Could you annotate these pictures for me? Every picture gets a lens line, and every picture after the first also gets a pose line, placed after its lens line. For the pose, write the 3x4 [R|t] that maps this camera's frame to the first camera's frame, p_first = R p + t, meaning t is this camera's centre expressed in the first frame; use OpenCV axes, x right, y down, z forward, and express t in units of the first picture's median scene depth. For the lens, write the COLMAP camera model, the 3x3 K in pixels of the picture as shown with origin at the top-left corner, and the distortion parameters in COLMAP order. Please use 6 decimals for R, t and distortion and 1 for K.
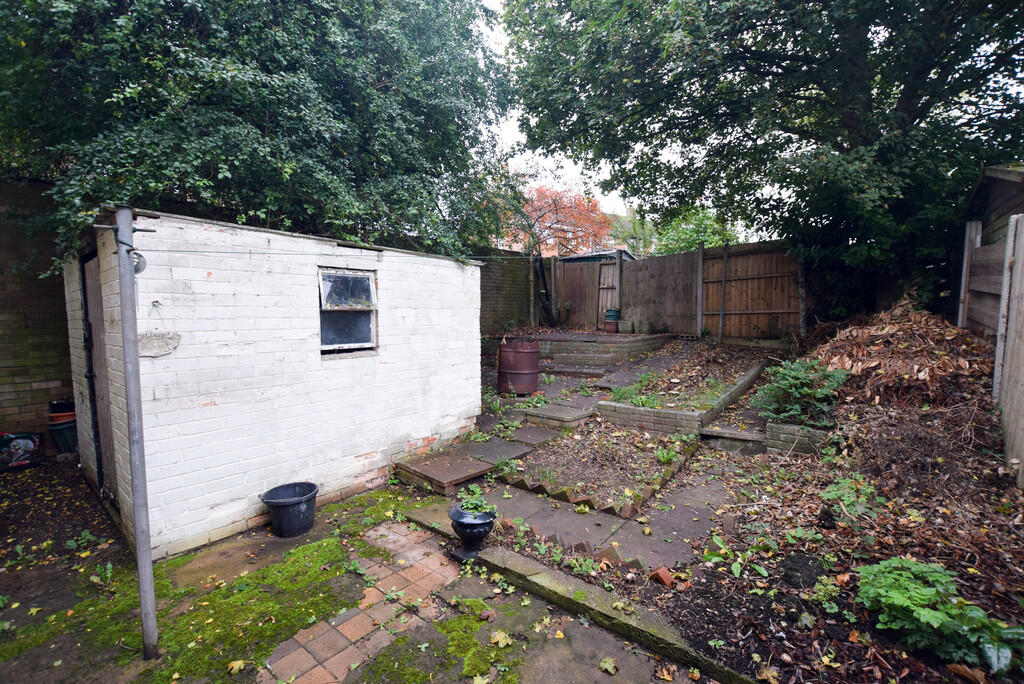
lens RADIAL K [[451.3, 0, 512.0], [0, 451.3, 342.0], [0, 0, 1]] dist [-0.028013, -0.000092]
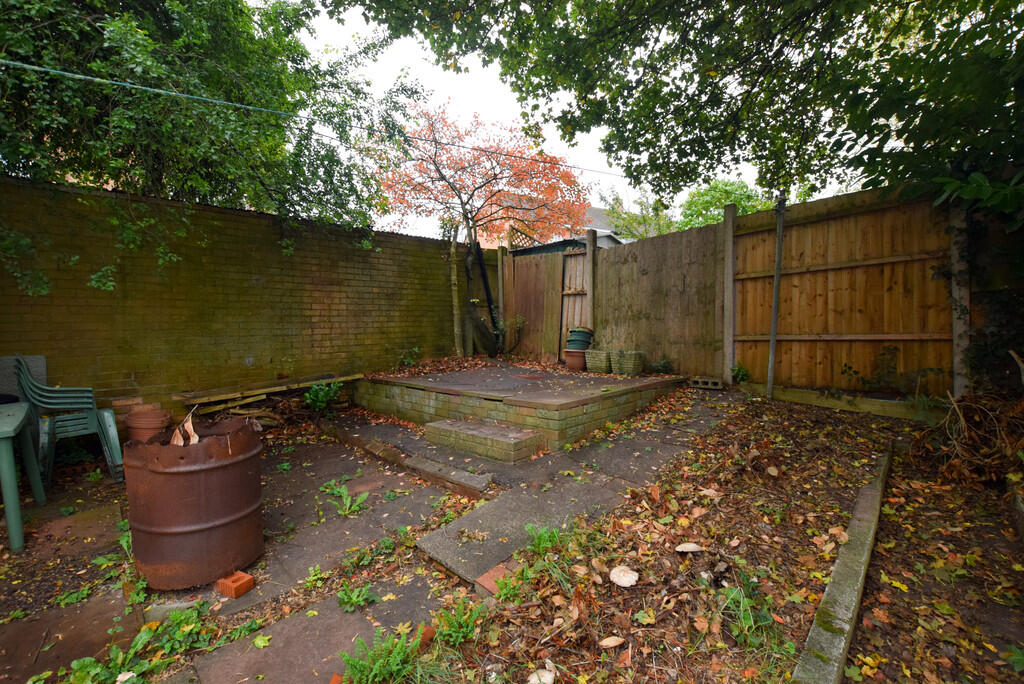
lens RADIAL K [[451.3, 0, 512.0], [0, 451.3, 342.0], [0, 0, 1]] dist [-0.028013, -0.000092]
pose [[0.996423, -0.000282, -0.084504, 0.196327], [-0.002023, 0.999628, -0.027186, -0.042405], [0.084480, 0.027260, 0.996052, 0.427707]]
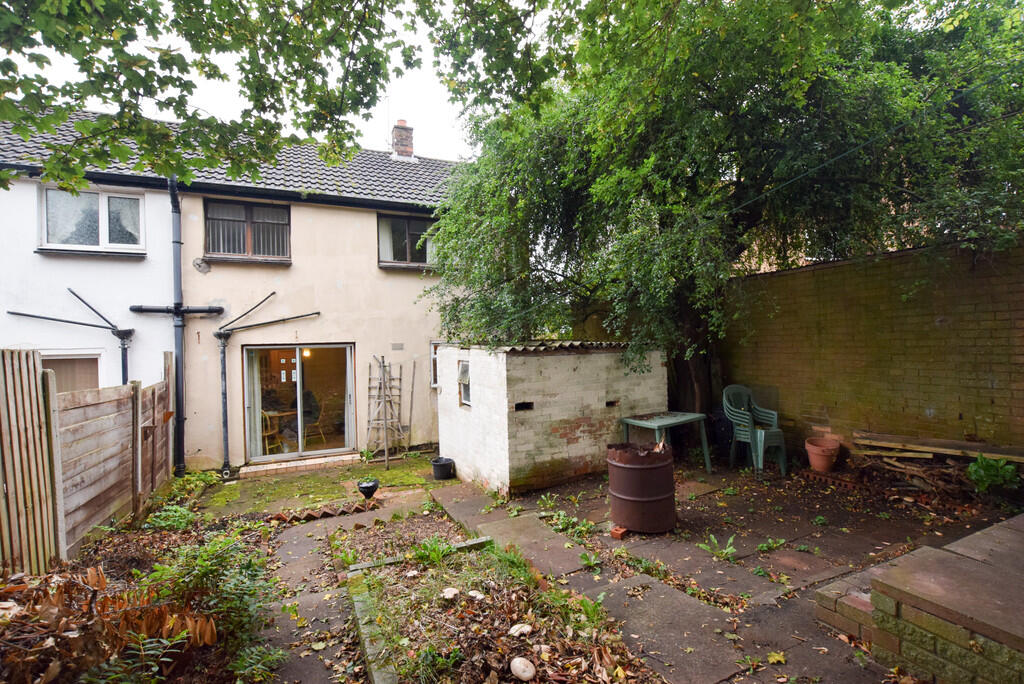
lens RADIAL K [[451.3, 0, 512.0], [0, 451.3, 342.0], [0, 0, 1]] dist [-0.028013, -0.000092]
pose [[-0.429327, 0.020854, -0.902909, 0.449820], [-0.021781, 0.999204, 0.033434, -0.113887], [0.902887, 0.034020, -0.428530, 0.722284]]
